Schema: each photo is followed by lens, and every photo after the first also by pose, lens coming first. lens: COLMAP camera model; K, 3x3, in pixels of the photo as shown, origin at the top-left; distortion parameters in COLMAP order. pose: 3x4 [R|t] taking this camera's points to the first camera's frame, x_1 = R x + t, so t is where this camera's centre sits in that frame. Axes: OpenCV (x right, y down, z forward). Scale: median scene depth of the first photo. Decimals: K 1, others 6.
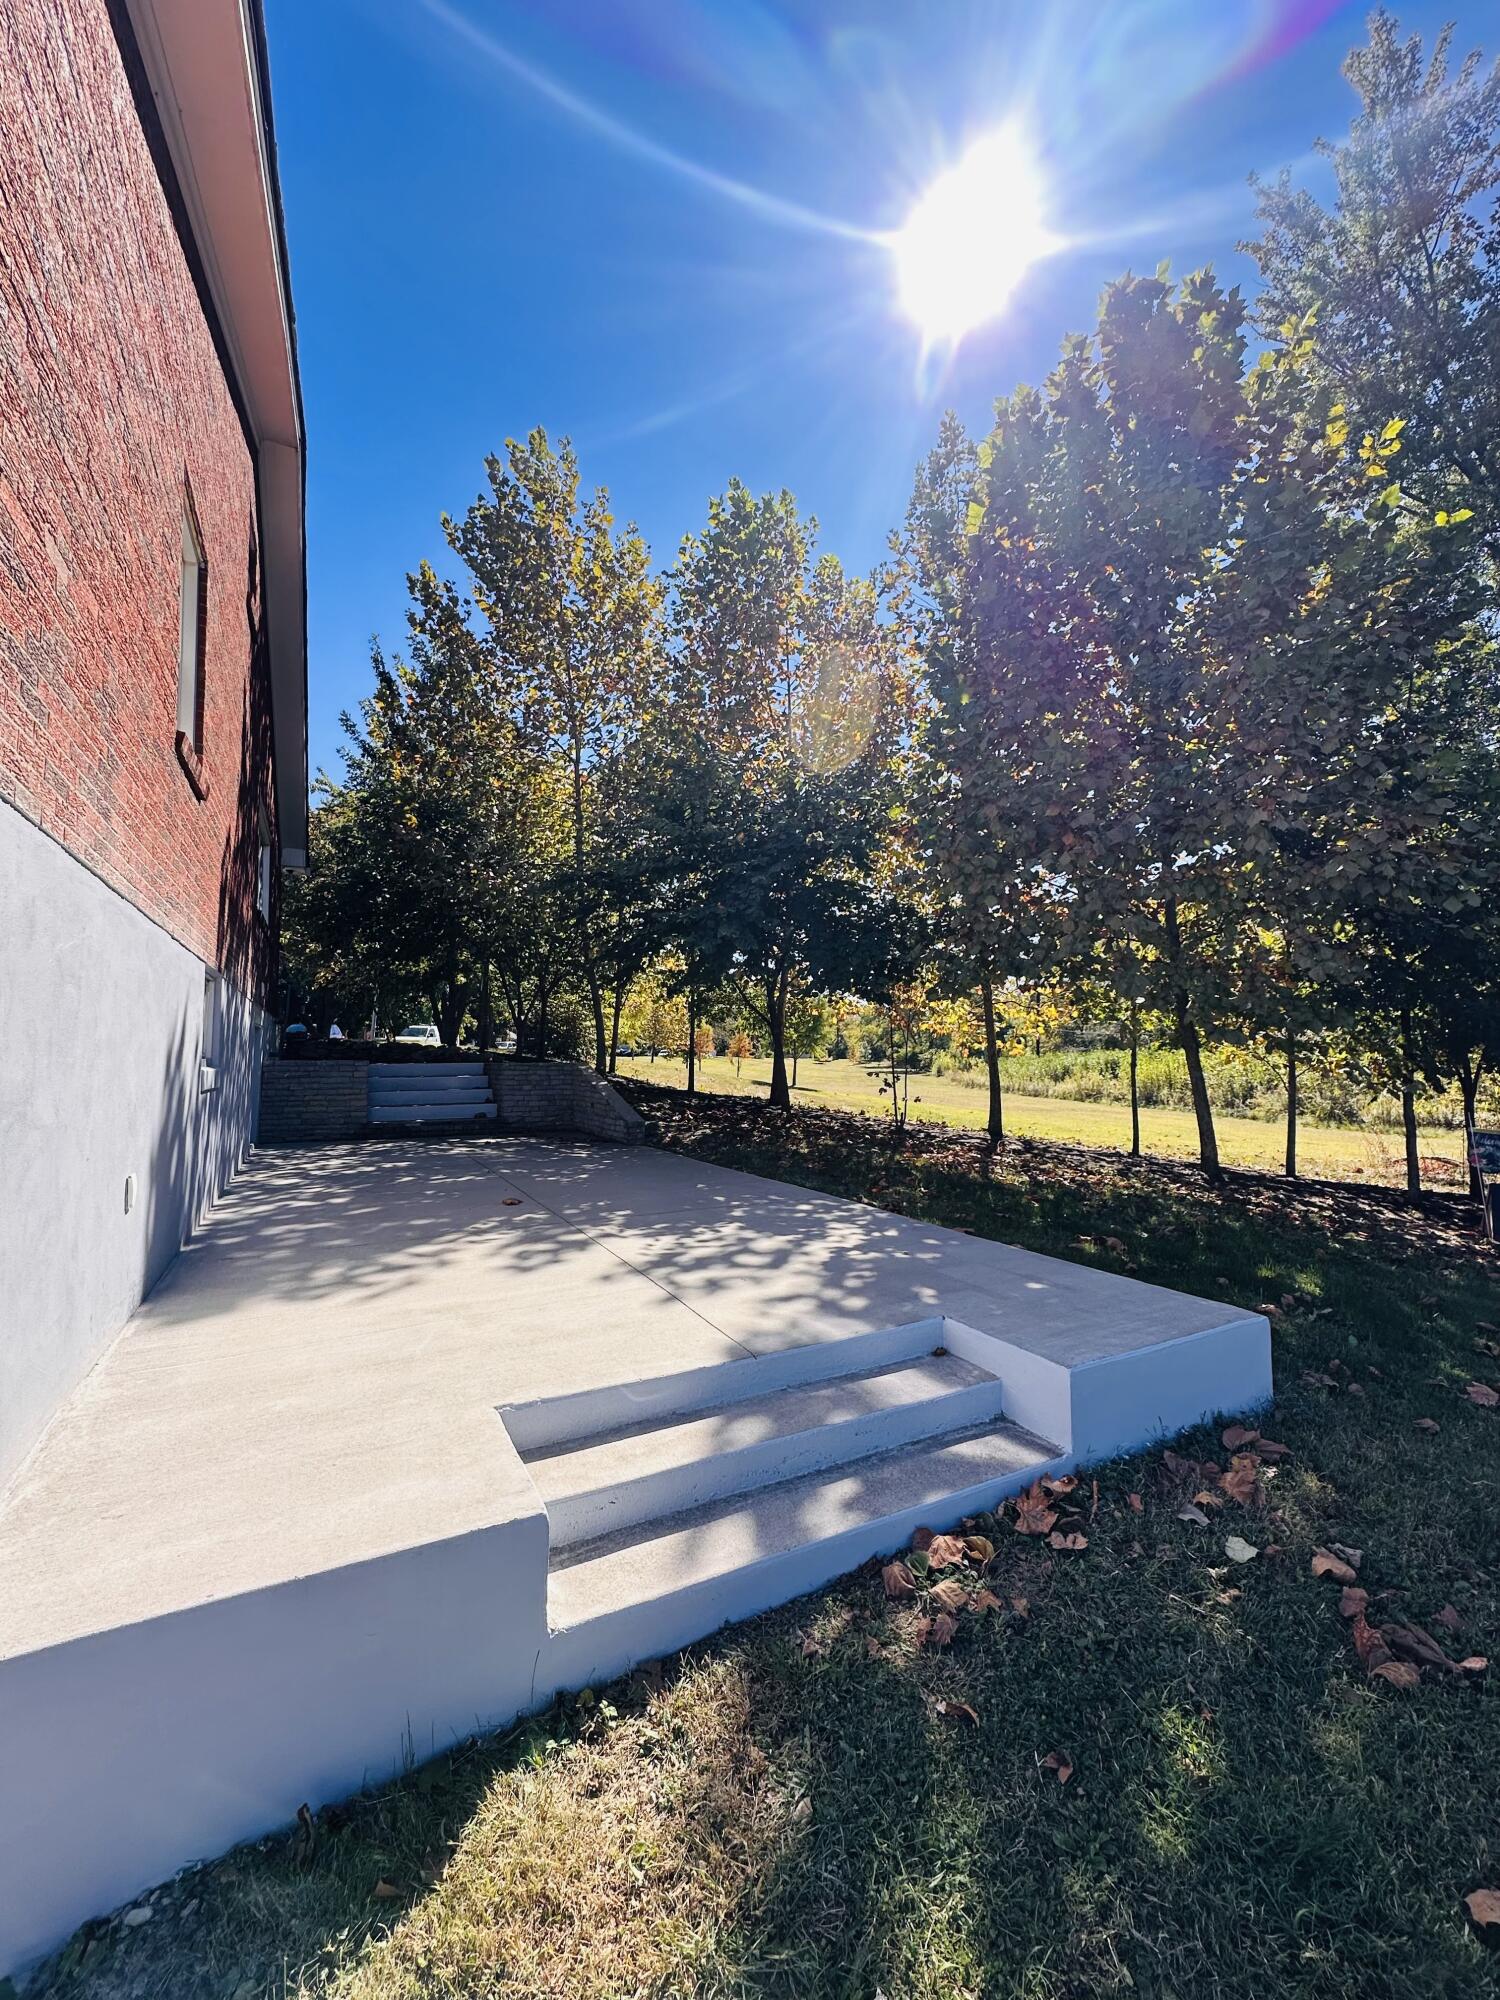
lens RADIAL K [[790.5, 0, 747.7], [0, 790.5, 1003.4], [0, 0, 1]] dist [-0.001704, 0.001152]
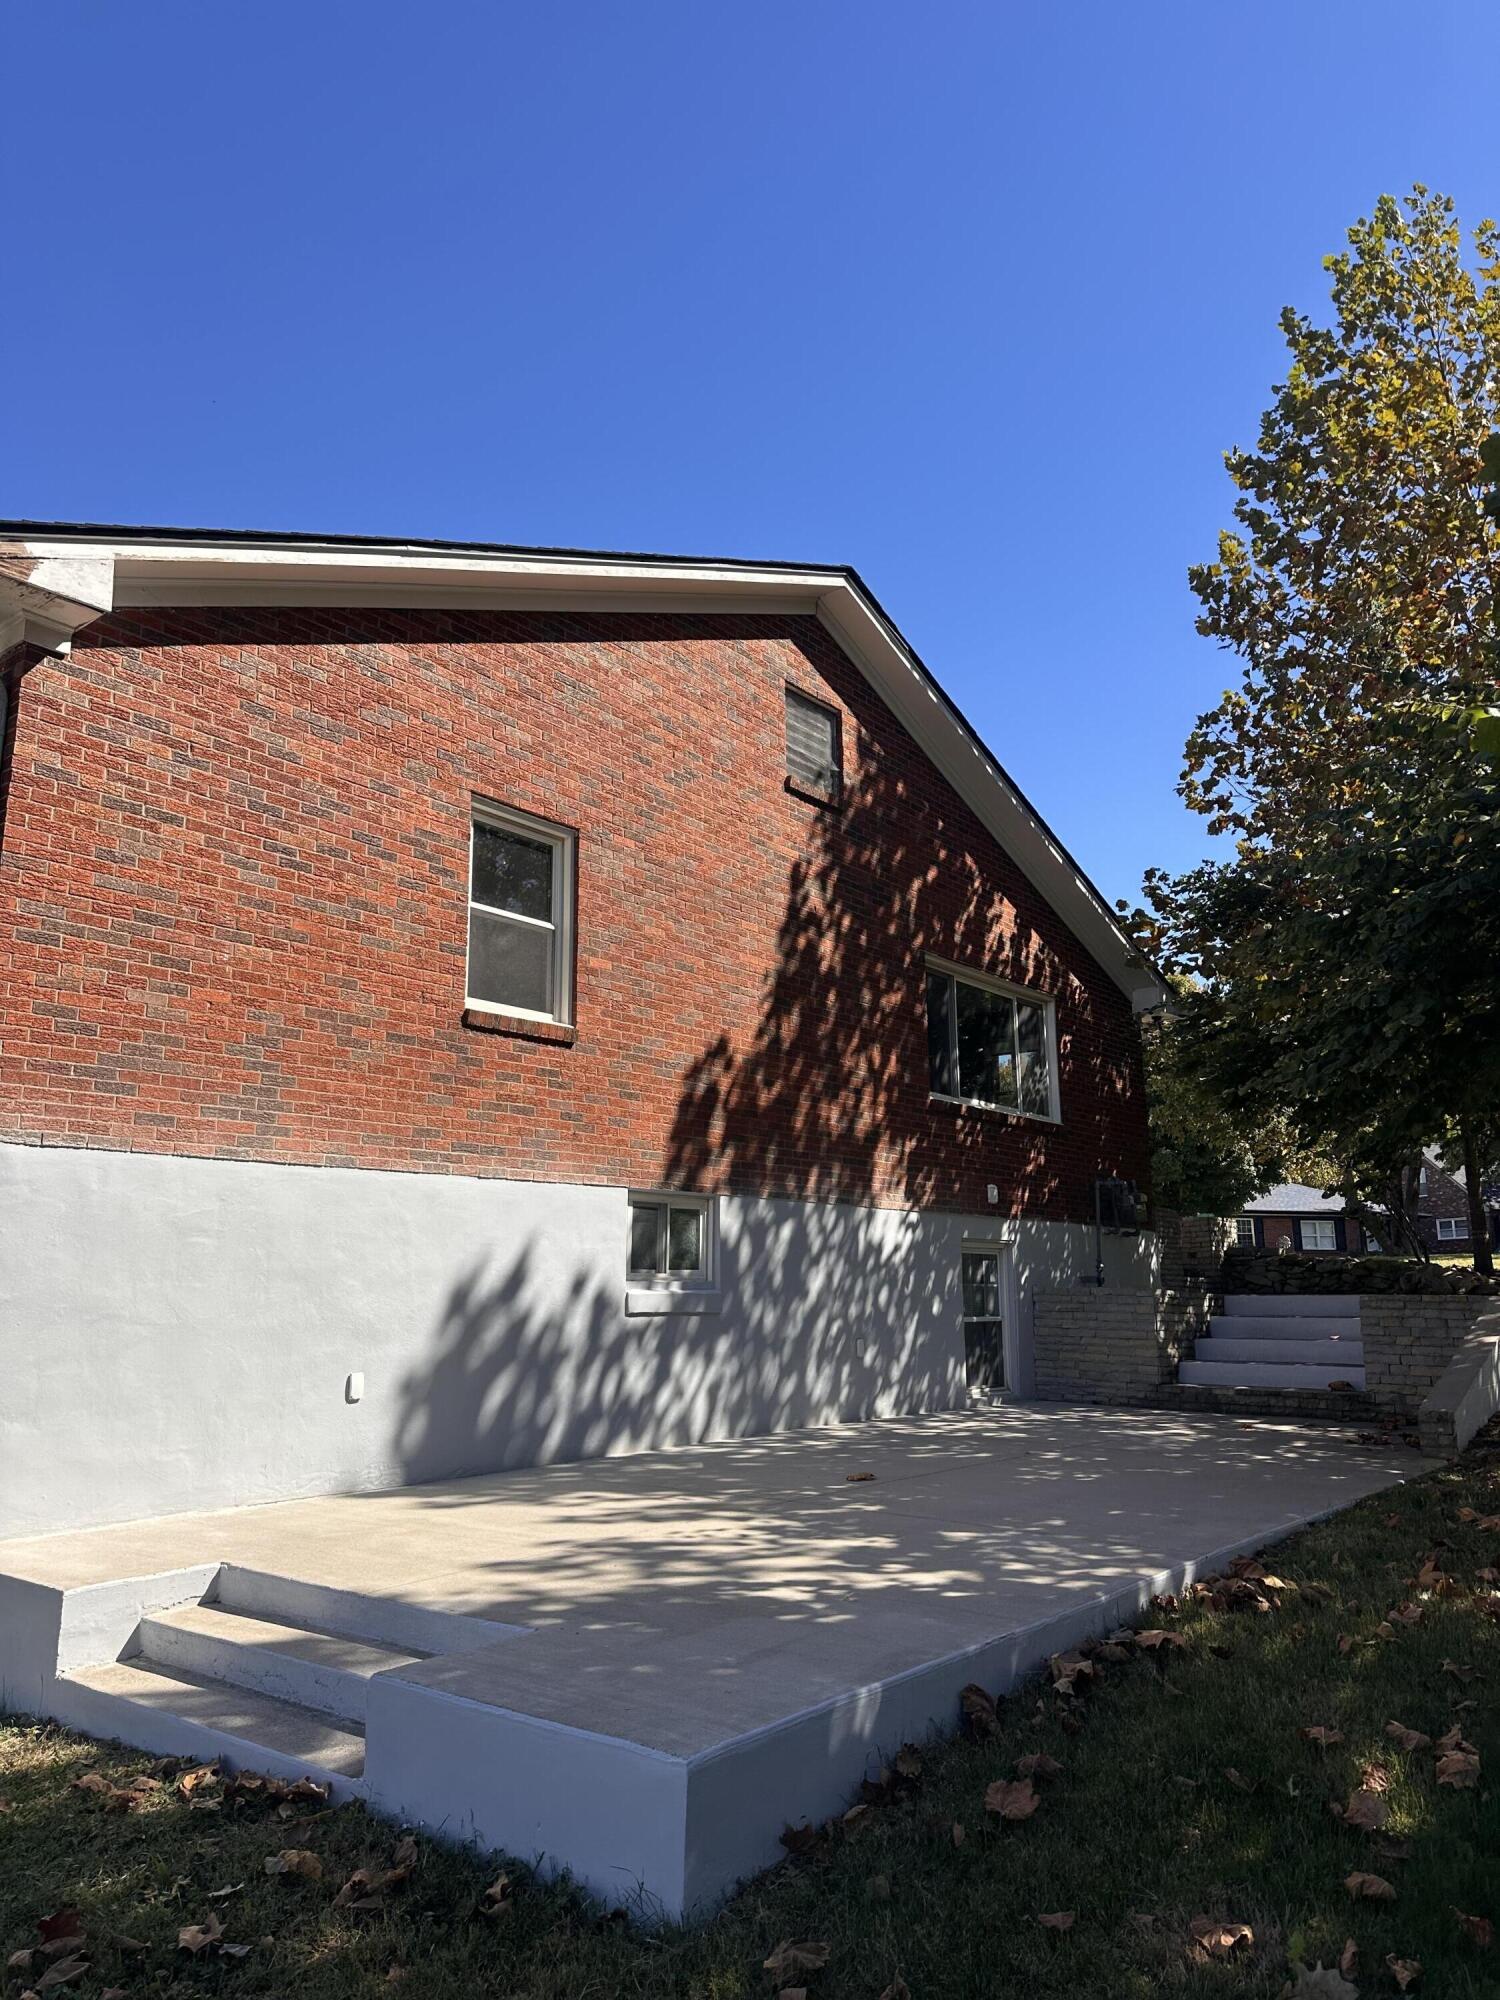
lens RADIAL K [[1390.7, 0, 756.6], [0, 1390.7, 1010.5], [0, 0, 1]] dist [0.050935, -0.048504]
pose [[0.392855, -0.186503, -0.900490, 0.651776], [0.066326, 0.982415, -0.174535, 0.028470], [0.917205, 0.008841, 0.398317, 0.262402]]
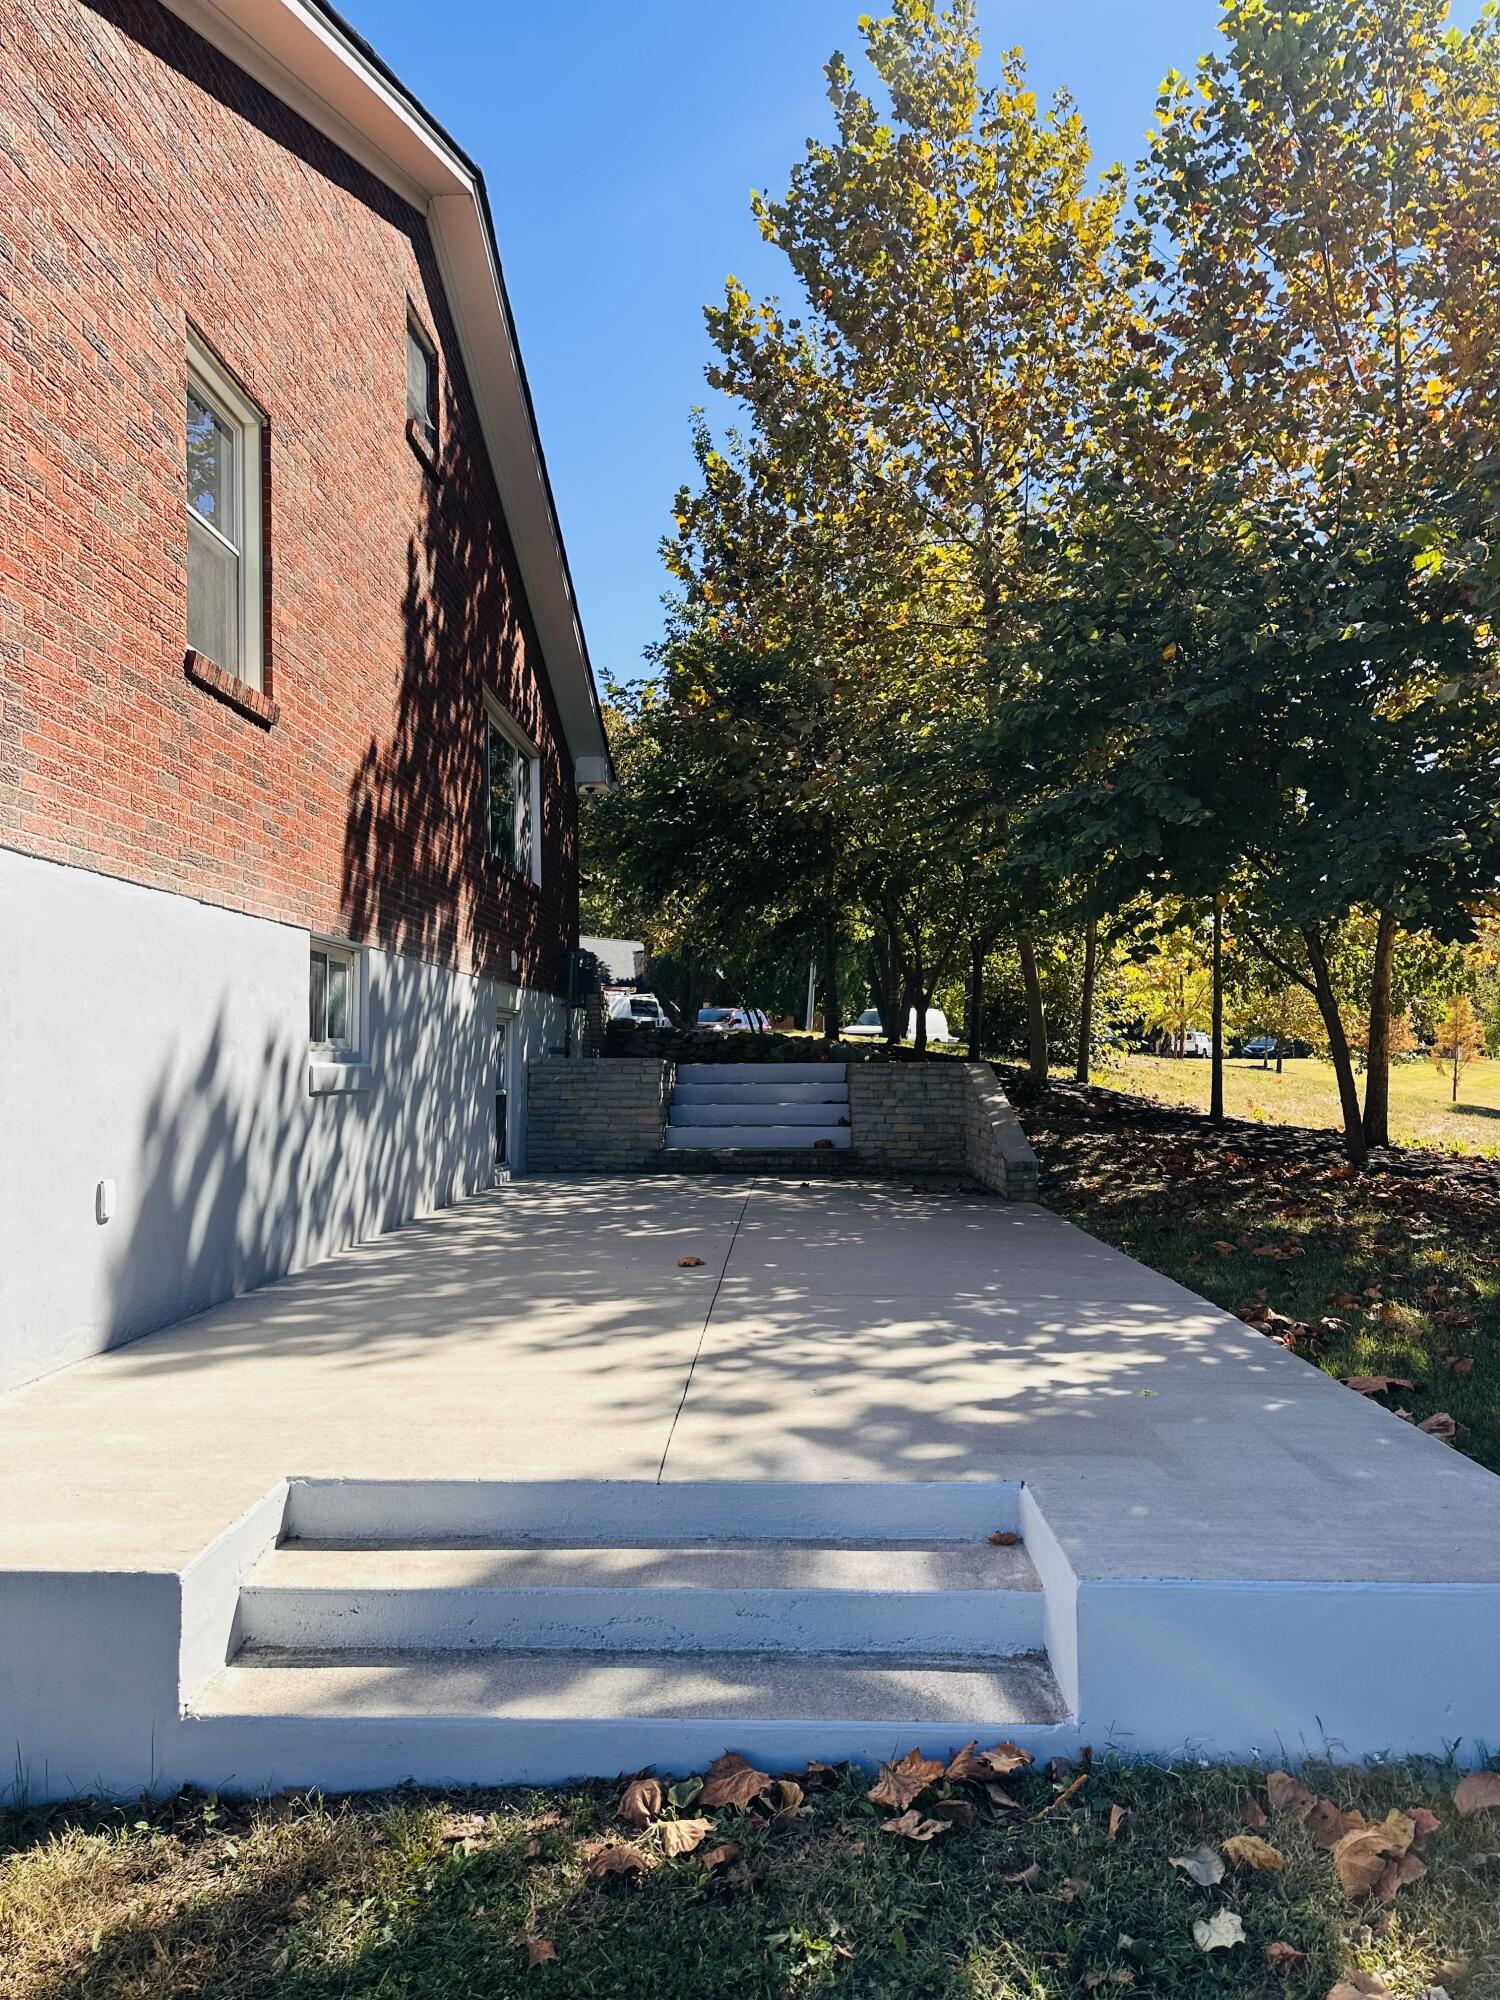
lens RADIAL K [[1390.7, 0, 755.0], [0, 1390.7, 1011.1], [0, 0, 1]] dist [0.050935, -0.048504]
pose [[0.867116, -0.016786, -0.497824, 0.239518], [0.033542, 0.999131, 0.024734, 0.005838], [0.496976, -0.038145, 0.866925, 0.005871]]
